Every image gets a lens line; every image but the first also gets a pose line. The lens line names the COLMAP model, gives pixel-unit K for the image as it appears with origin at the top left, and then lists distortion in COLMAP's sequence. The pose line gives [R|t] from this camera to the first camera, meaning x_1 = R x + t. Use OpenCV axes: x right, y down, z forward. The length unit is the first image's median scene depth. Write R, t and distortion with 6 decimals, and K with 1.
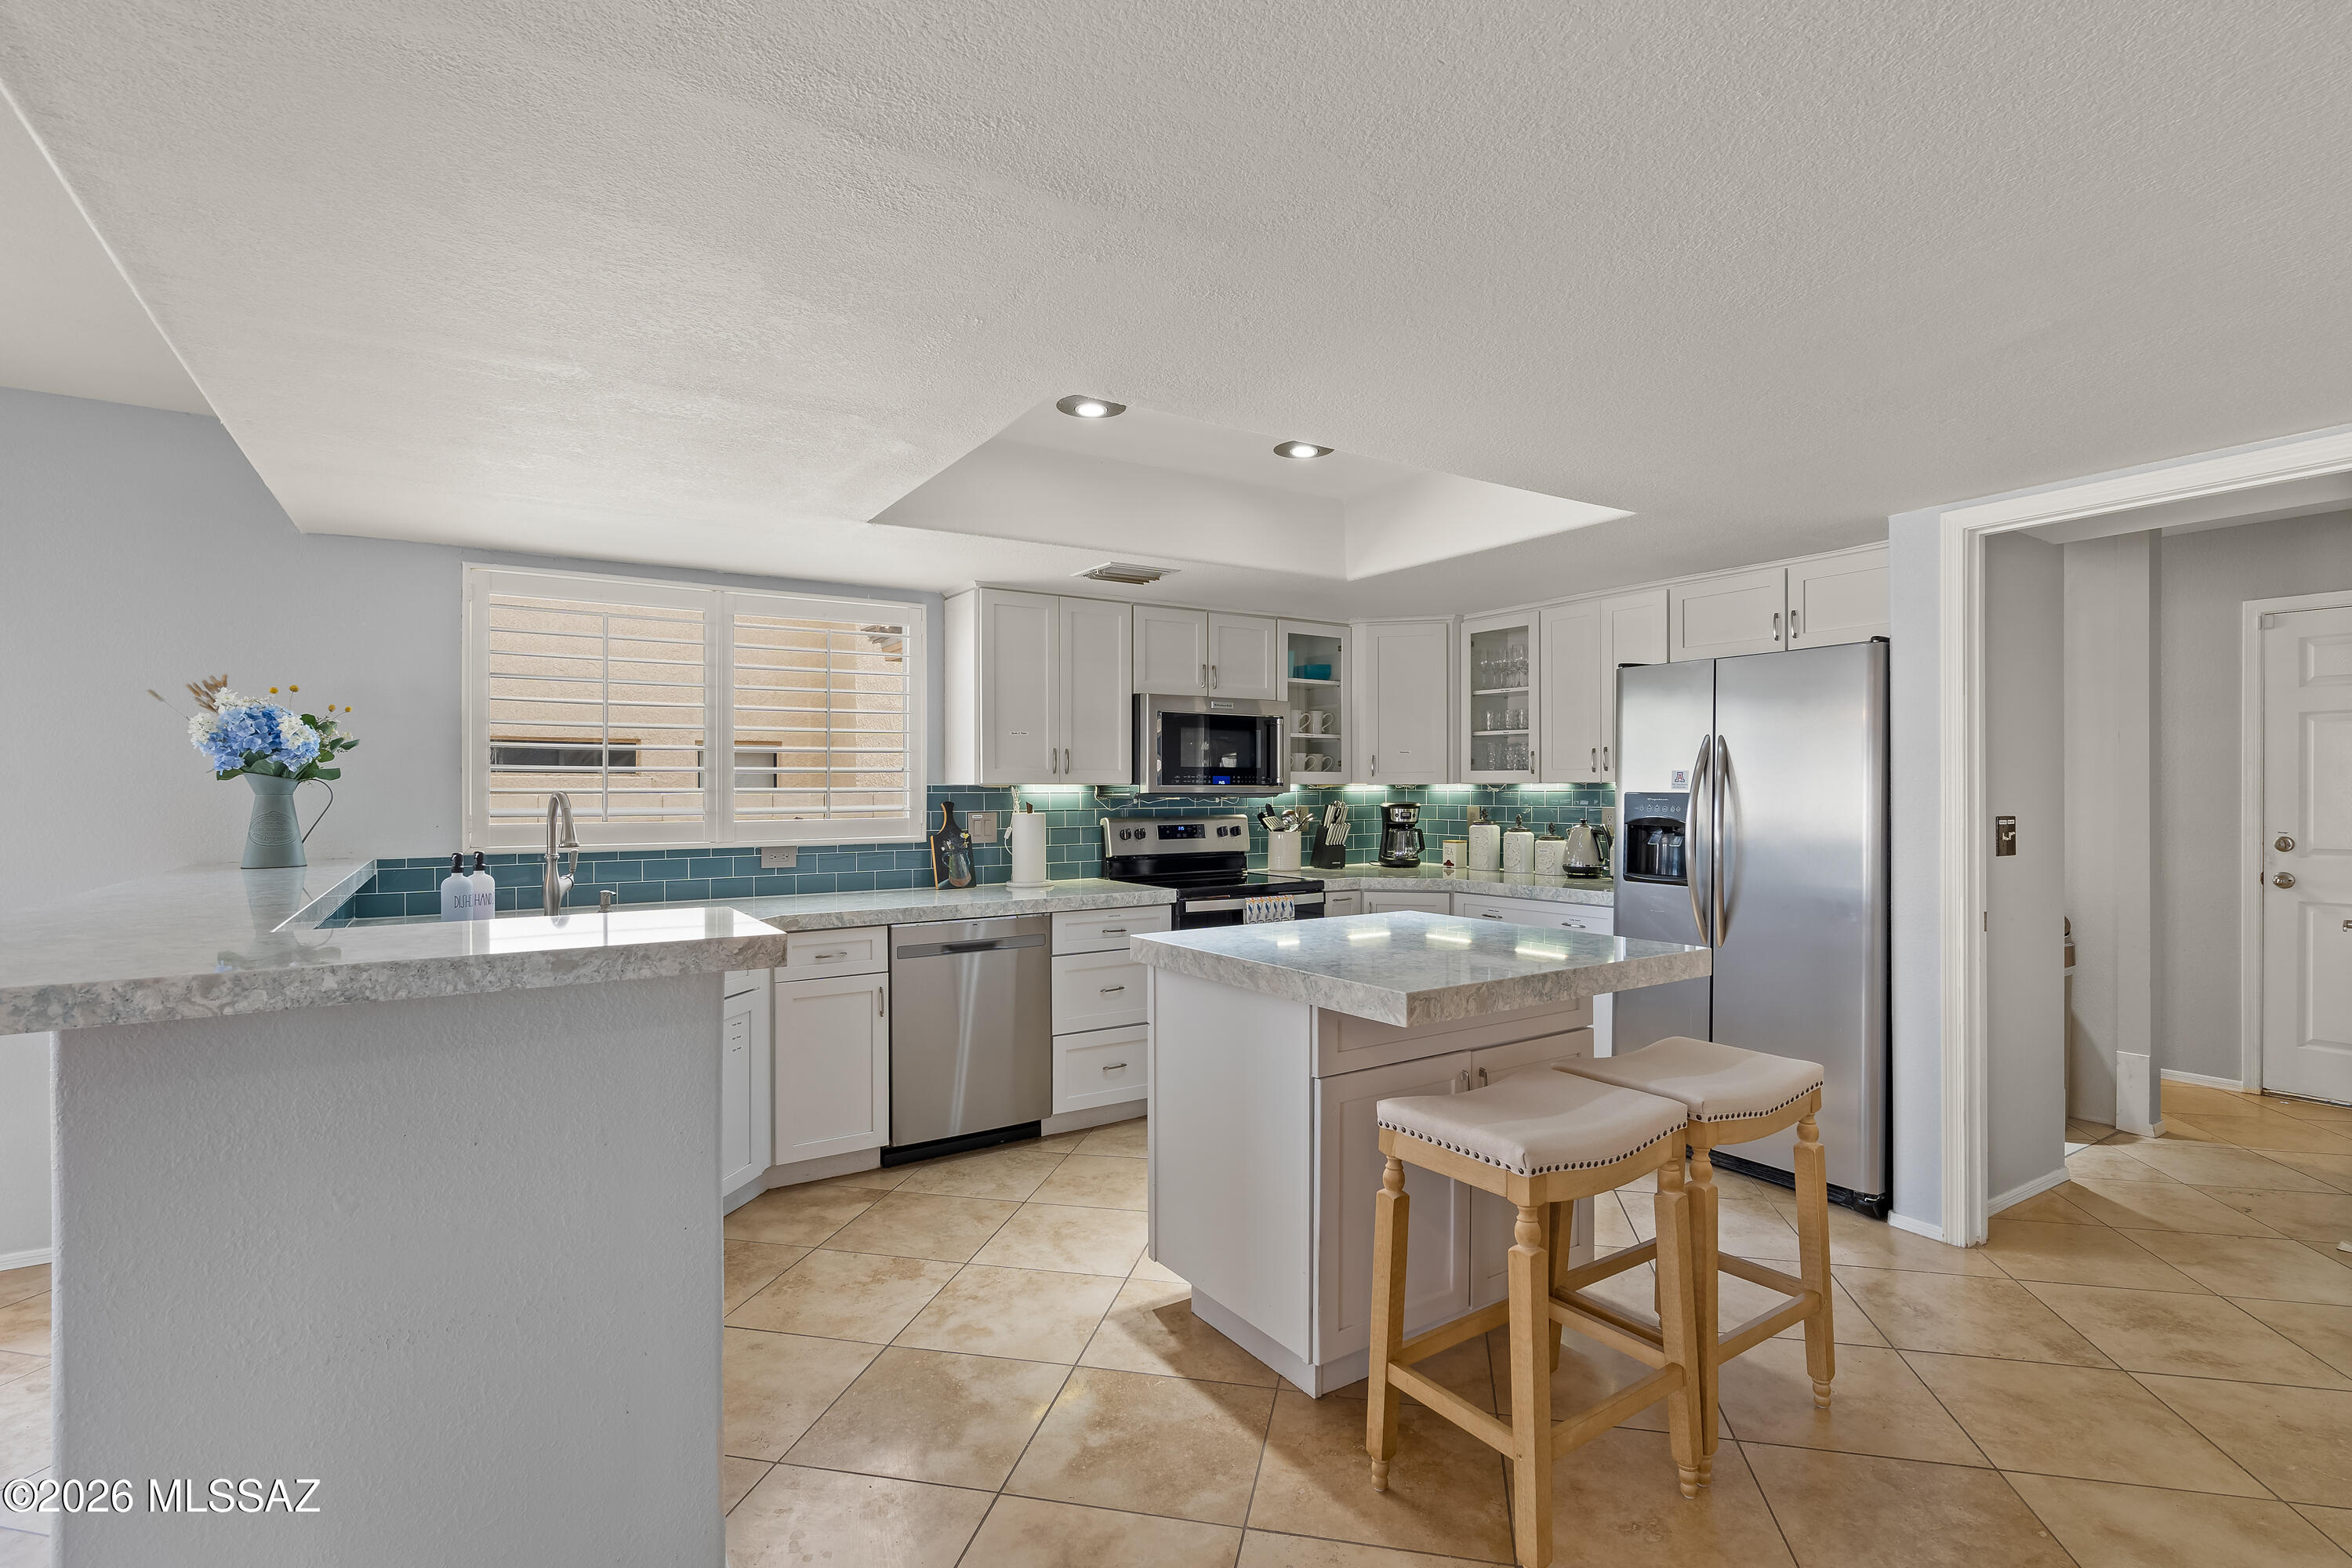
lens RADIAL K [[1083.4, 0, 1186.1], [0, 1083.4, 790.9], [0, 0, 1]] dist [-0.019183, 0.000460]
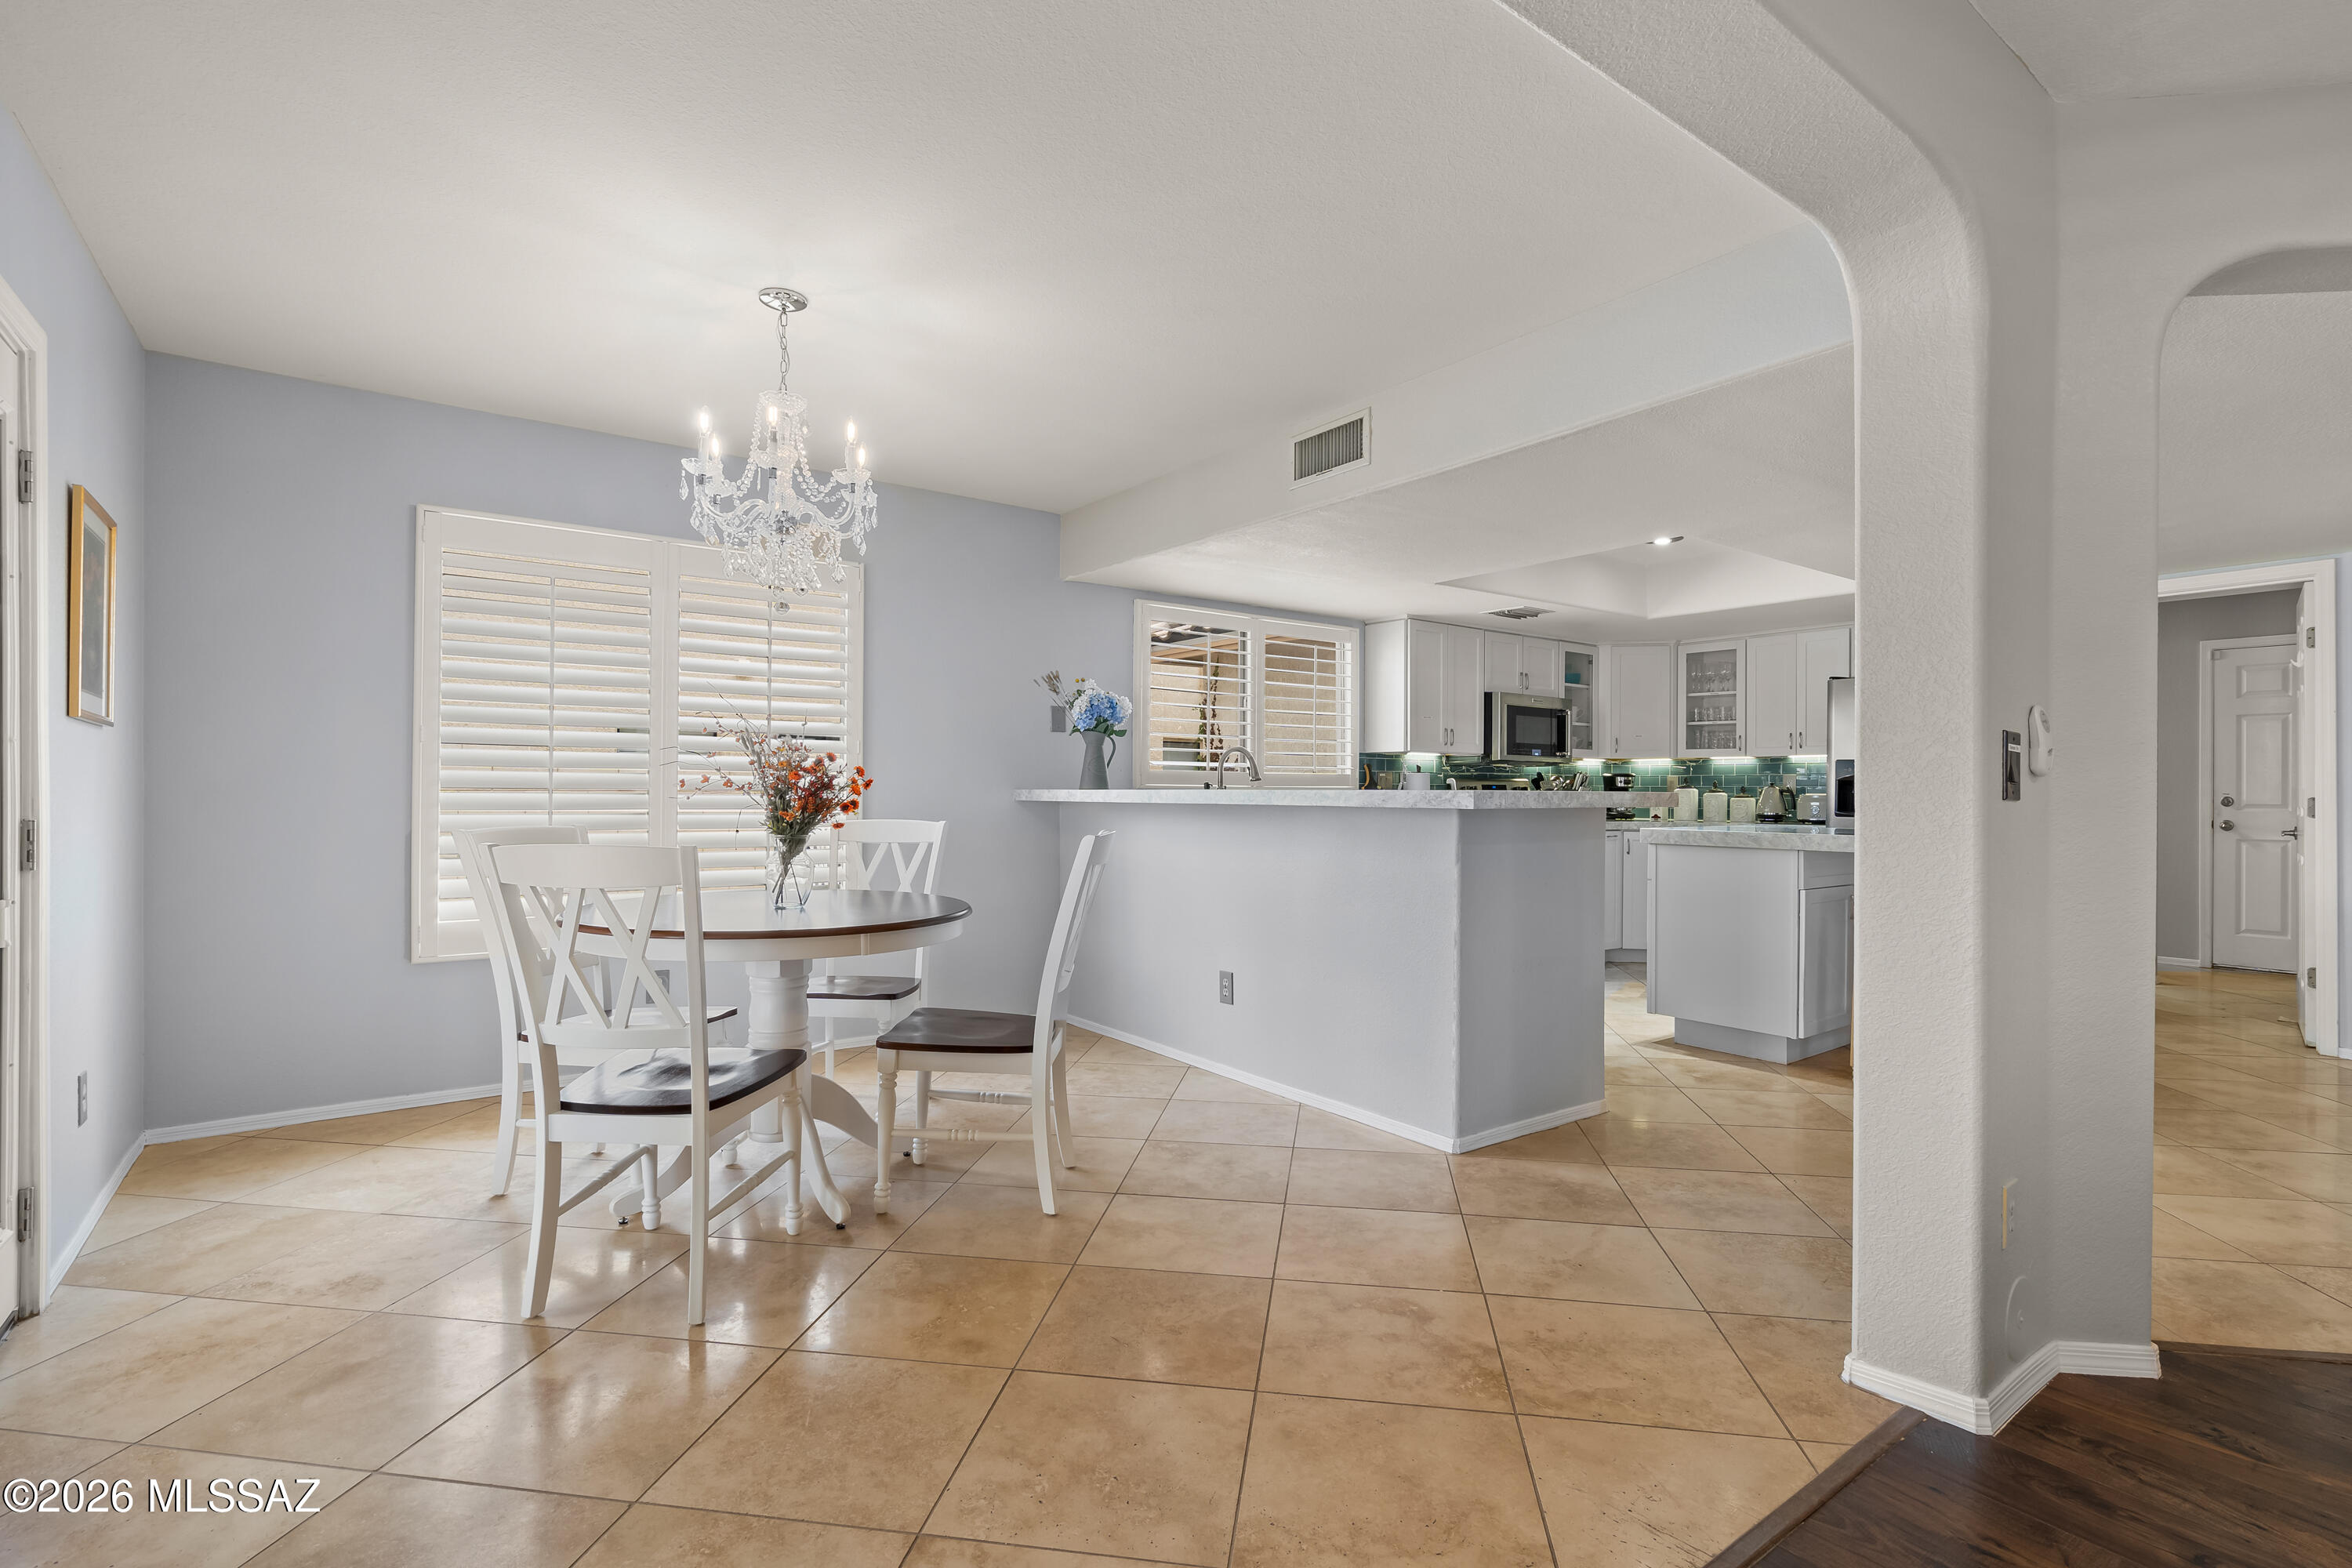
lens RADIAL K [[1083.4, 0, 1162.1], [0, 1083.4, 786.2], [0, 0, 1]] dist [-0.019183, 0.000460]
pose [[0.998383, 0.009041, 0.056122, -0.538685], [-0.008792, 0.999950, -0.004694, 0.045644], [-0.056162, 0.004193, 0.998413, -0.407507]]
